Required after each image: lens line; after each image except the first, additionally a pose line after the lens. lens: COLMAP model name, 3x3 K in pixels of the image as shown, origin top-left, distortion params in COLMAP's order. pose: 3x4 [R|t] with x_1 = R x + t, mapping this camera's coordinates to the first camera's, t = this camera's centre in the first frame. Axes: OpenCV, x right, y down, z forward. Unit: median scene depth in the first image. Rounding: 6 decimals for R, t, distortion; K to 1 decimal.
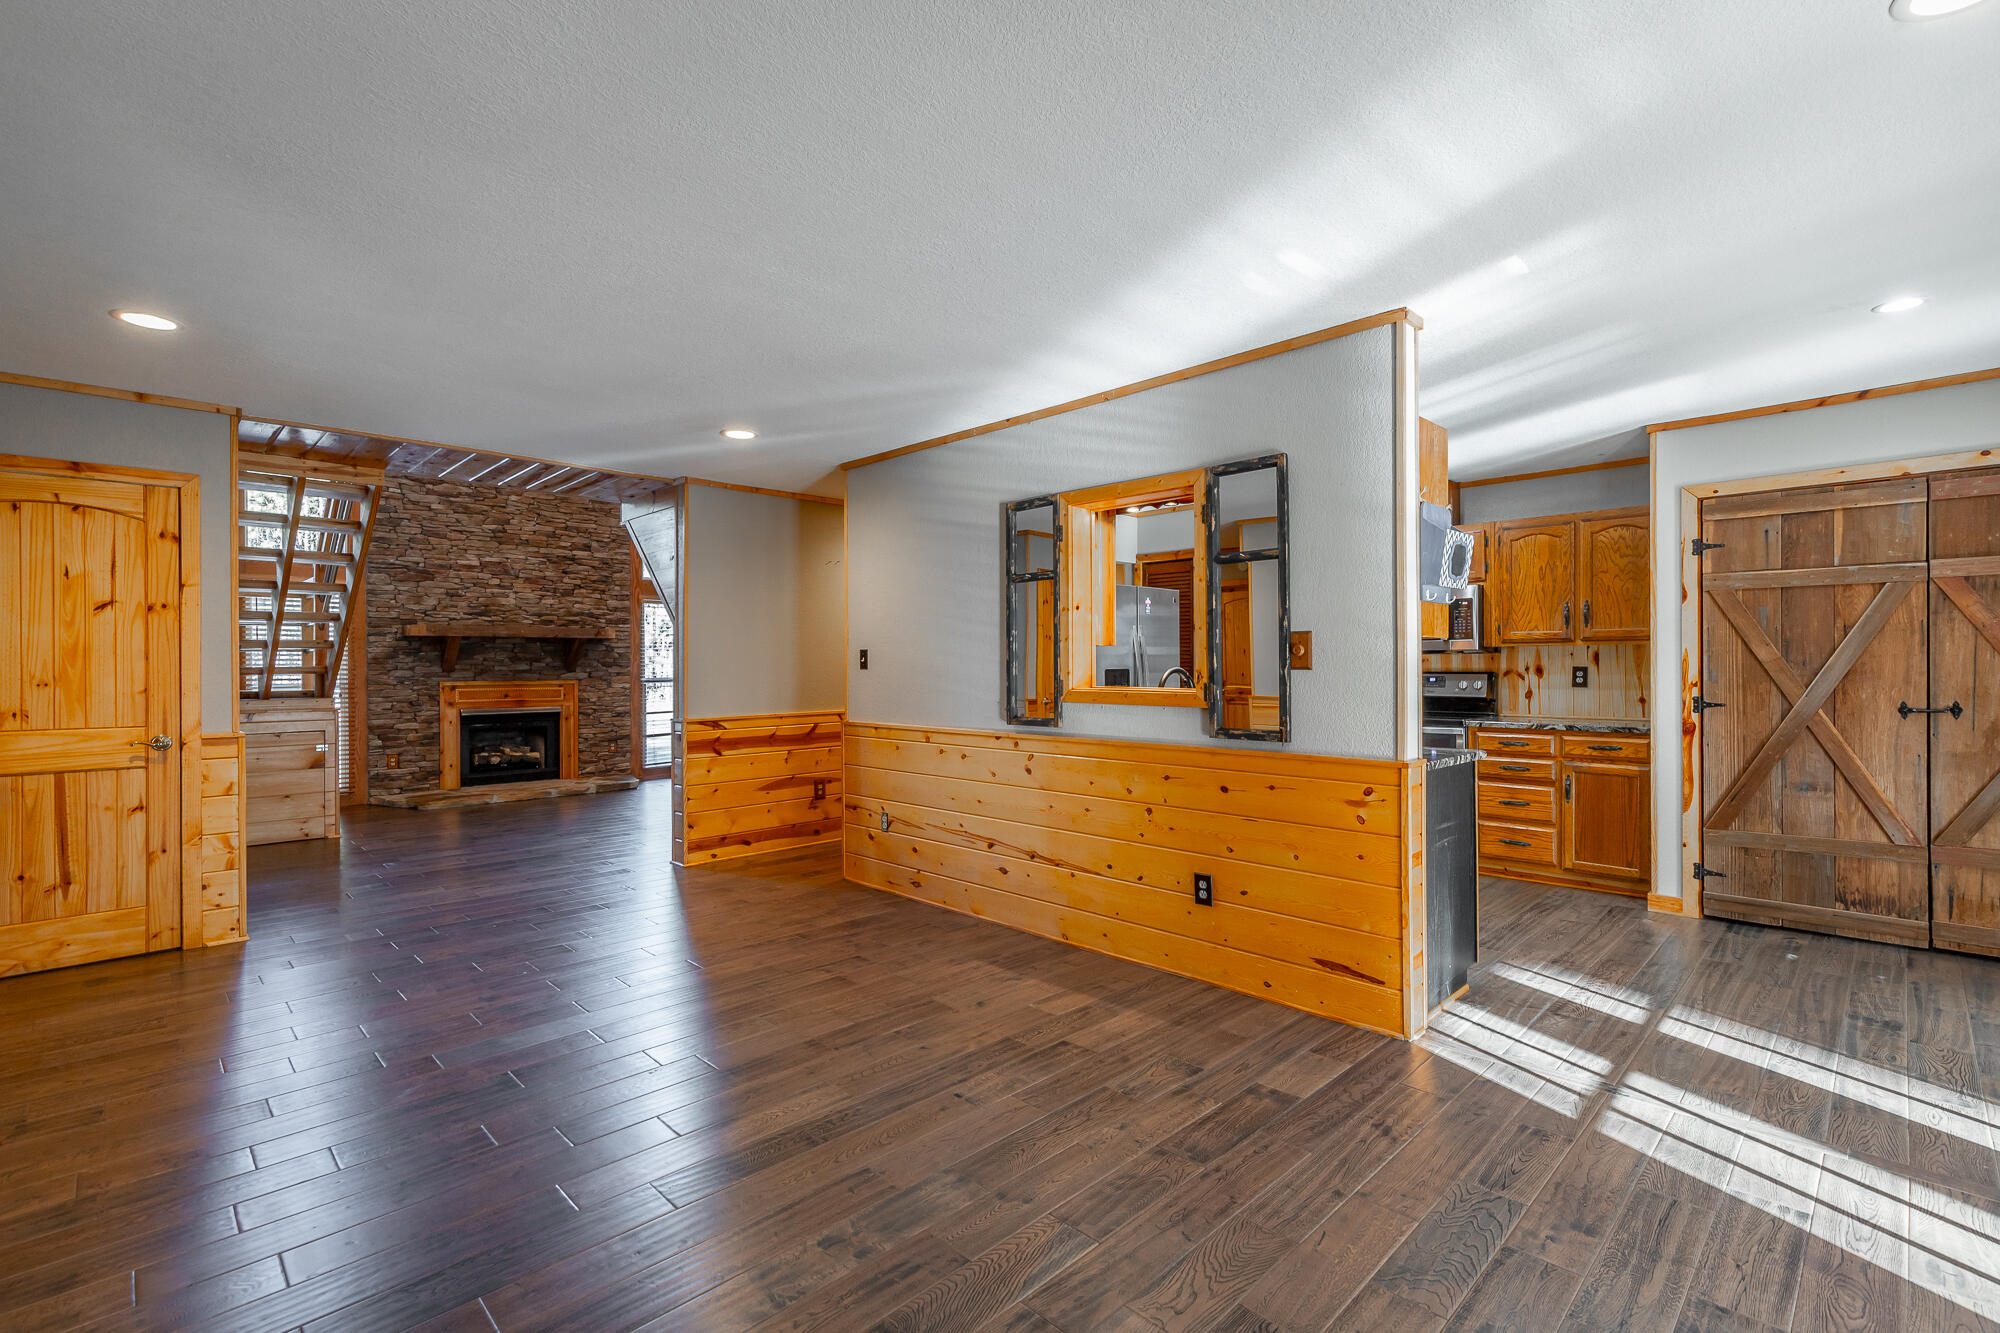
lens RADIAL K [[901.0, 0, 1000.1], [0, 901.0, 659.7], [0, 0, 1]] dist [0.003142, -0.000095]
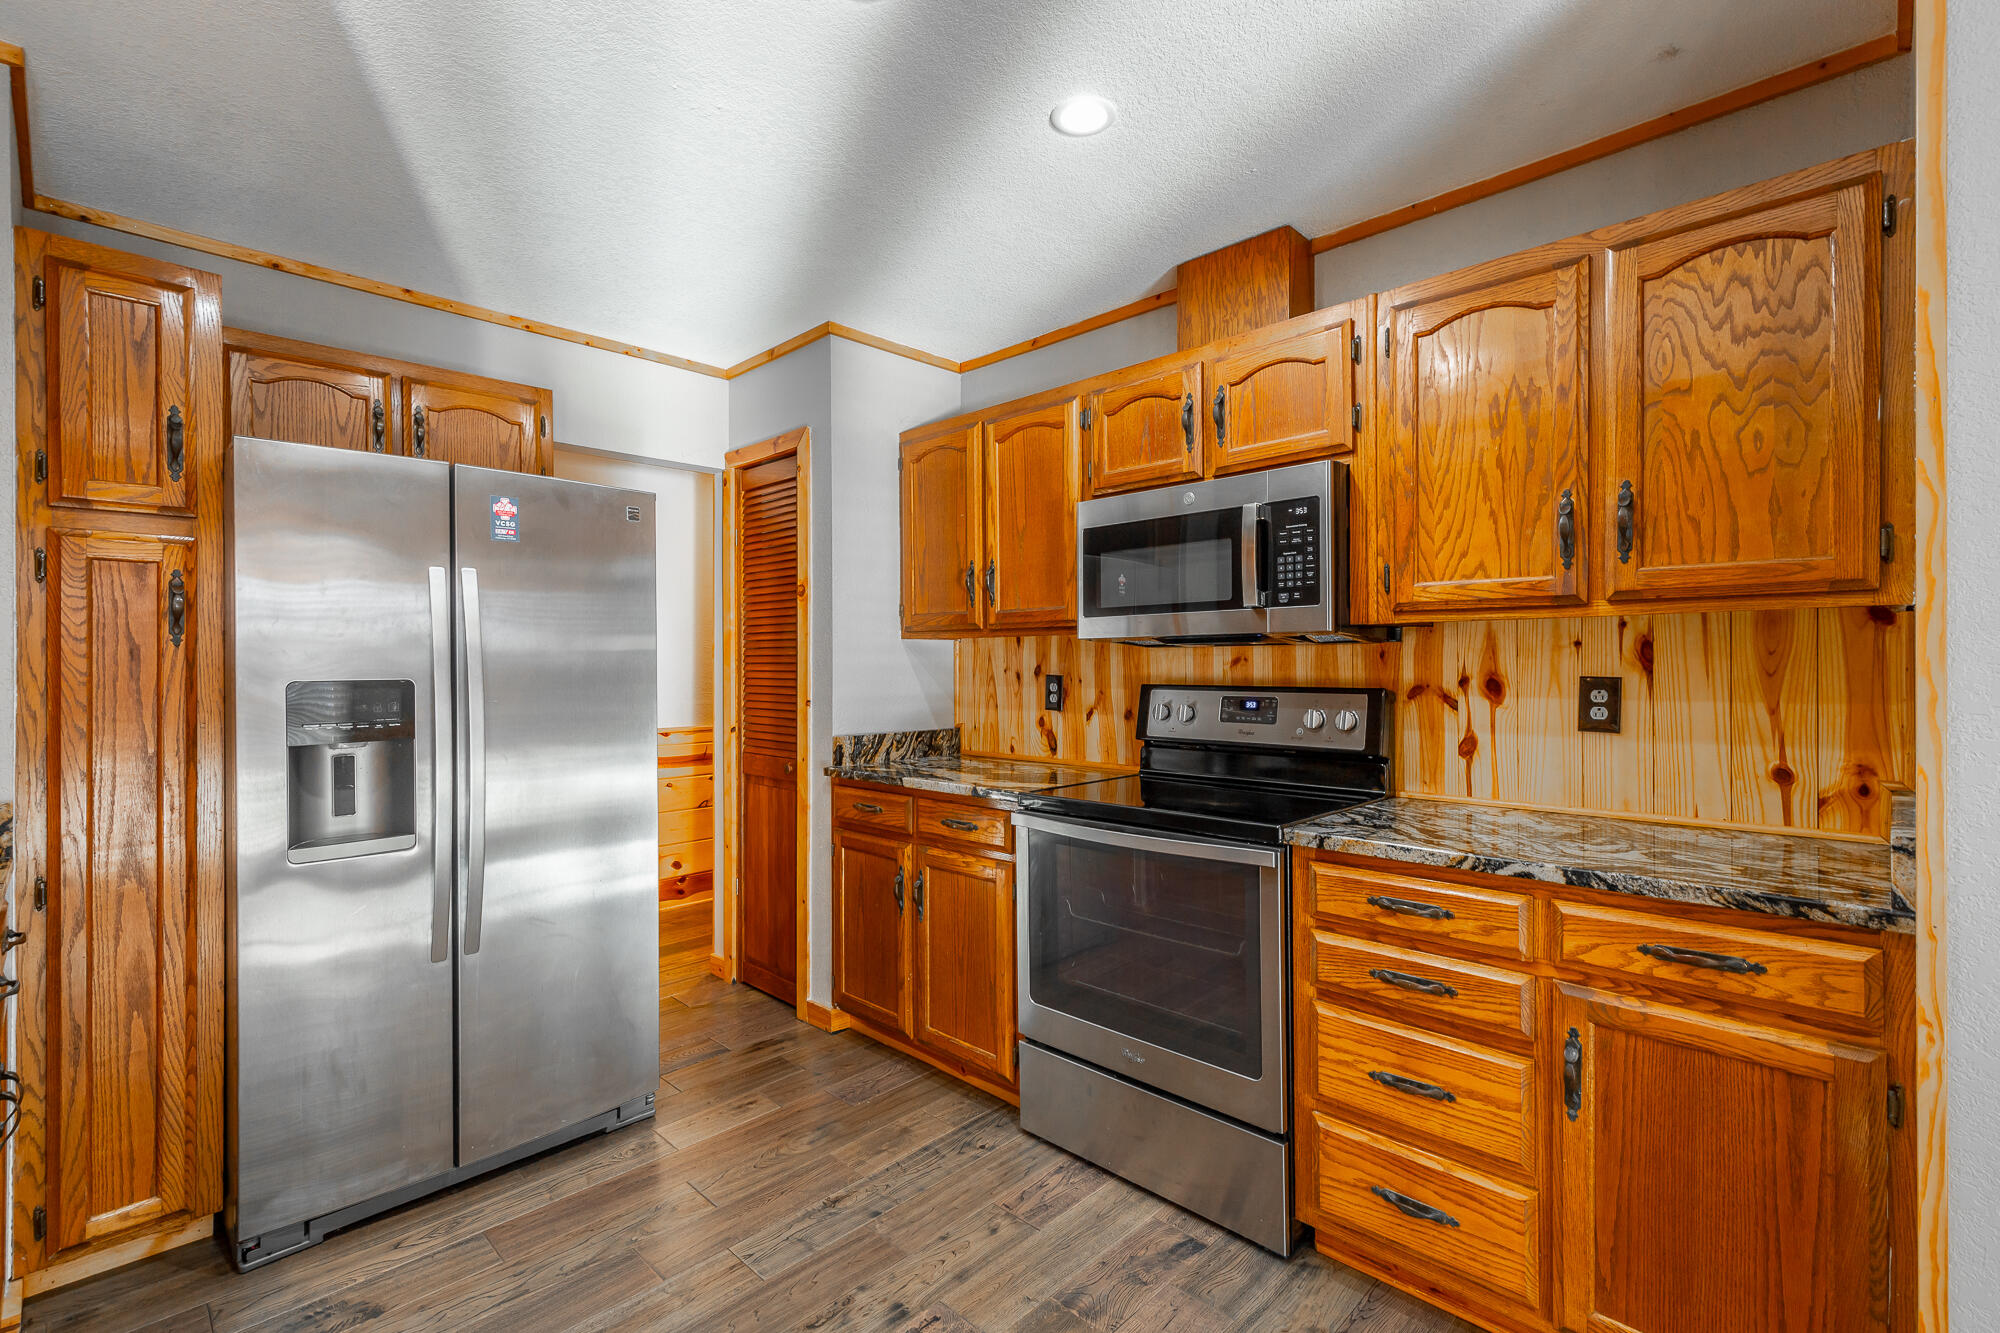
lens RADIAL K [[901.0, 0, 1000.1], [0, 901.0, 659.7], [0, 0, 1]] dist [0.003142, -0.000095]
pose [[0.999917, 0.000700, 0.012881, 0.398430], [-0.000715, 0.999999, 0.001119, 0.000499], [-0.012881, -0.001128, 0.999916, 0.643738]]
